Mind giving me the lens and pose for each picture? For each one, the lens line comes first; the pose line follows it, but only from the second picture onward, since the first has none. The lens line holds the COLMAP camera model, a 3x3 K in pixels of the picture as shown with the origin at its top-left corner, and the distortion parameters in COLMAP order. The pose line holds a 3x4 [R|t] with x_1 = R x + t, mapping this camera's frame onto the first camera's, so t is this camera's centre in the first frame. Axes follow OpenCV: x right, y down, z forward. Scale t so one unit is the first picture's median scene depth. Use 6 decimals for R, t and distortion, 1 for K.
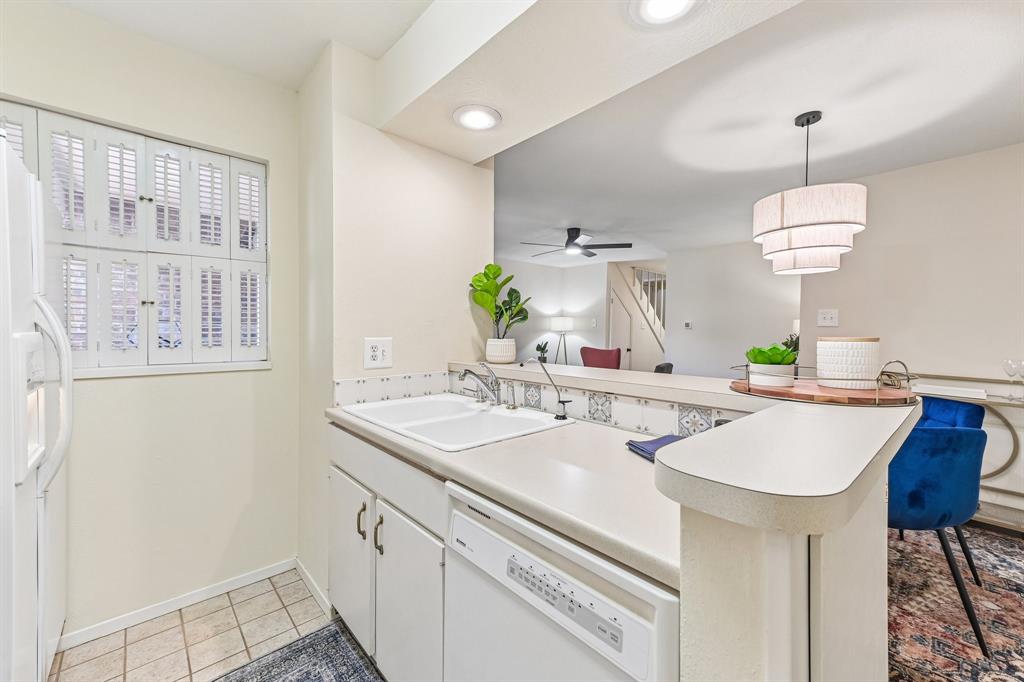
lens RADIAL K [[405.8, 0, 510.8], [0, 405.8, 337.6], [0, 0, 1]] dist [0.003776, 0.000398]
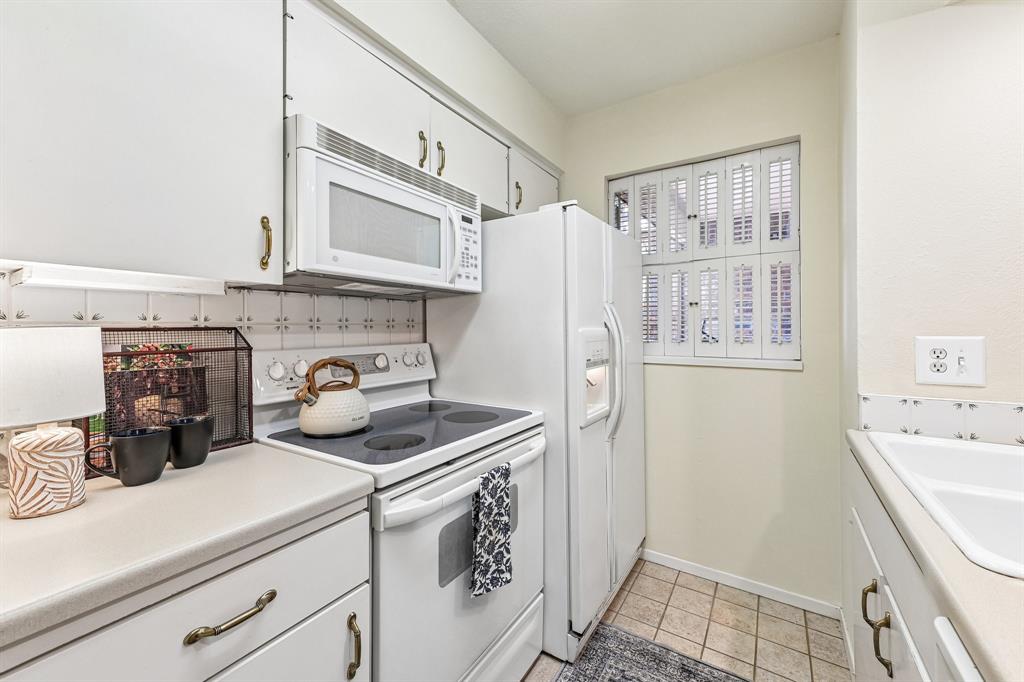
lens RADIAL K [[405.8, 0, 505.7], [0, 405.8, 327.0], [0, 0, 1]] dist [0.003776, 0.000398]
pose [[0.253875, -0.006665, -0.967214, 0.105459], [-0.011625, 0.999883, -0.009942, -0.000330], [0.967167, 0.013768, 0.253768, 0.171361]]
